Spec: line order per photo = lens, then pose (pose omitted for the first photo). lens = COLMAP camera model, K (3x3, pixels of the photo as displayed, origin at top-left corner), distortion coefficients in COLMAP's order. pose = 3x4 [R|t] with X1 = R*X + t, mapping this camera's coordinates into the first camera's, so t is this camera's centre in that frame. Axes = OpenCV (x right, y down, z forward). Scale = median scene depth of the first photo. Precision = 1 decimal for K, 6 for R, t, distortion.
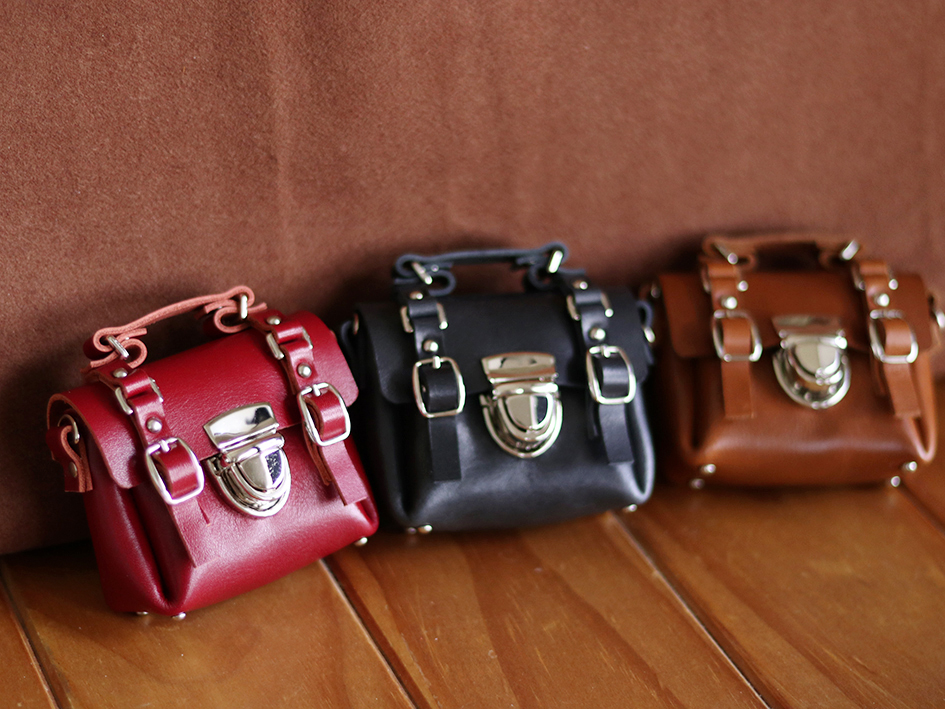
lens RADIAL K [[2605.6, 0, 472.5], [0, 2605.6, 354.5], [0, 0, 1]] dist [-0.076484, -0.855949]
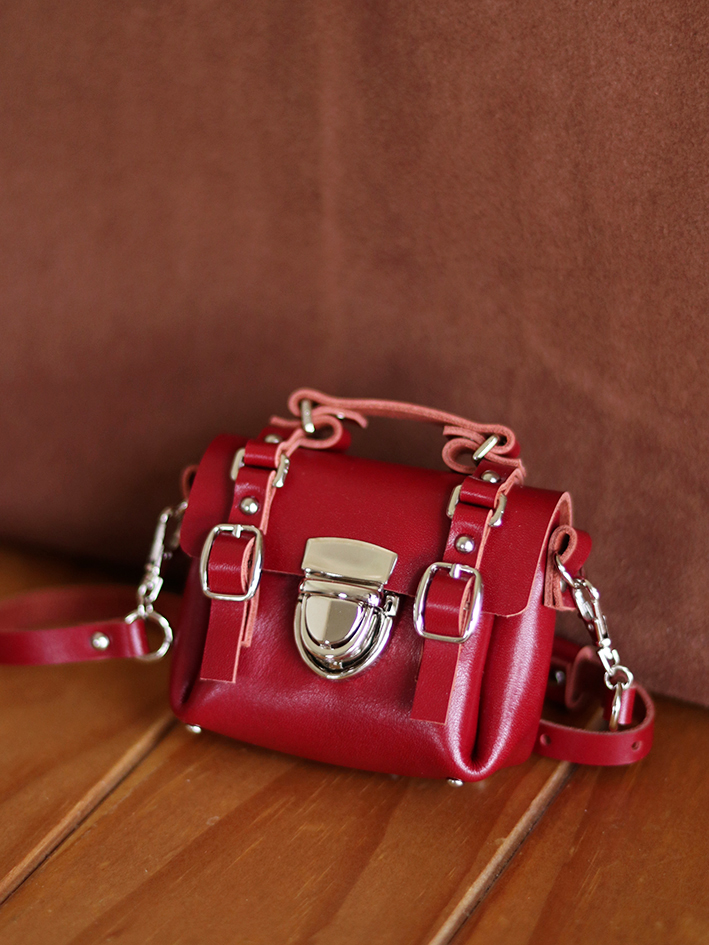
lens RADIAL K [[2635.7, 0, 357.1], [0, 2635.7, 490.3], [0, 0, 1]] dist [-0.125235, -0.441256]
pose [[0.674712, 0.304662, -0.672269, 0.534996], [-0.344351, 0.935563, 0.078381, -0.057497], [0.652830, 0.178612, 0.736146, 0.399931]]
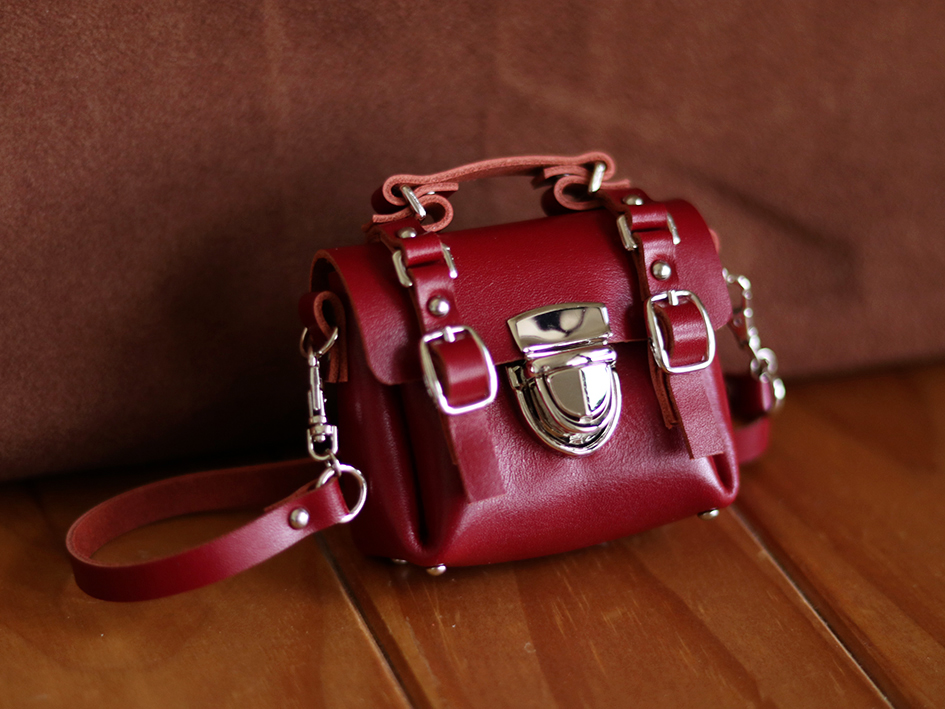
lens RADIAL K [[2635.7, 0, 471.3], [0, 2635.7, 396.8], [0, 0, 1]] dist [-0.125235, -0.441256]
pose [[0.997631, 0.023239, -0.064748, 0.035941], [-0.025183, 0.999251, -0.029379, 0.065185], [0.064016, 0.030940, 0.997469, 0.259707]]
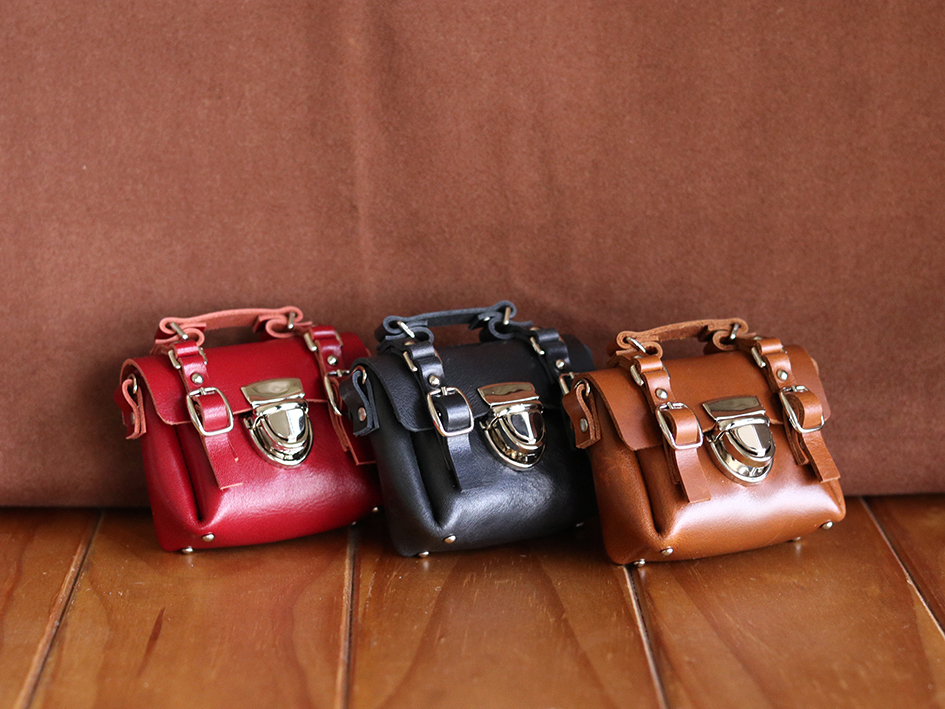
lens RADIAL K [[2605.6, 0, 472.5], [0, 2605.6, 354.5], [0, 0, 1]] dist [-0.076484, -0.855949]
pose [[0.932249, 0.033615, -0.360253, 0.422723], [-0.135304, 0.955824, -0.260947, 0.306049], [0.335567, 0.292012, 0.895614, -0.064337]]
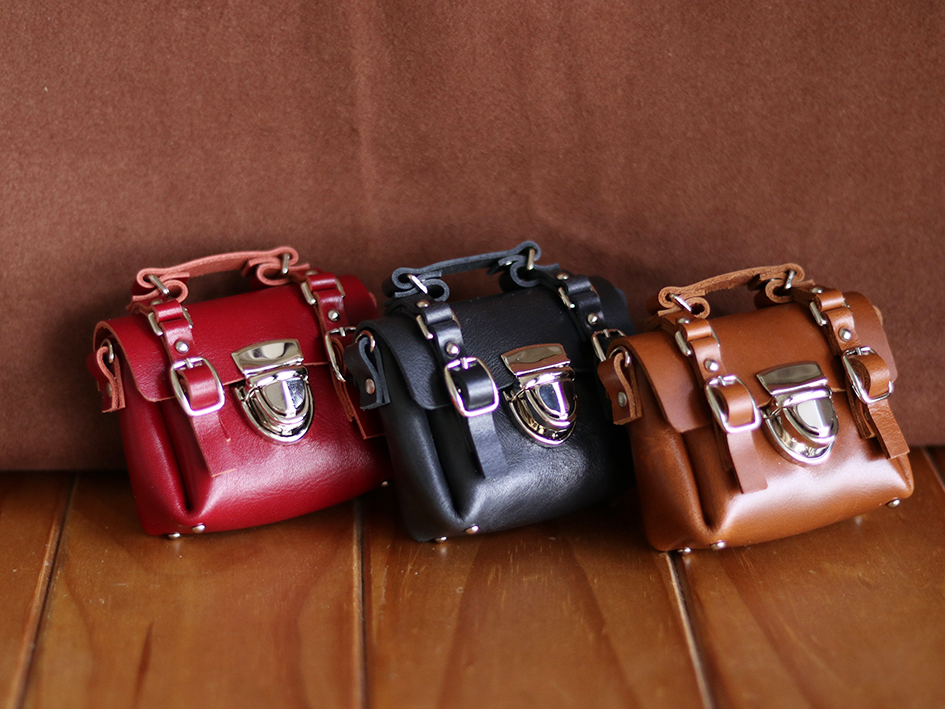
lens RADIAL K [[2605.6, 0, 472.5], [0, 2605.6, 354.5], [0, 0, 1]] dist [-0.076484, -0.855949]
pose [[0.938621, 0.071839, -0.337387, 0.341579], [-0.124844, 0.982516, -0.138115, 0.159673], [0.321567, 0.171758, 0.931179, 0.024953]]
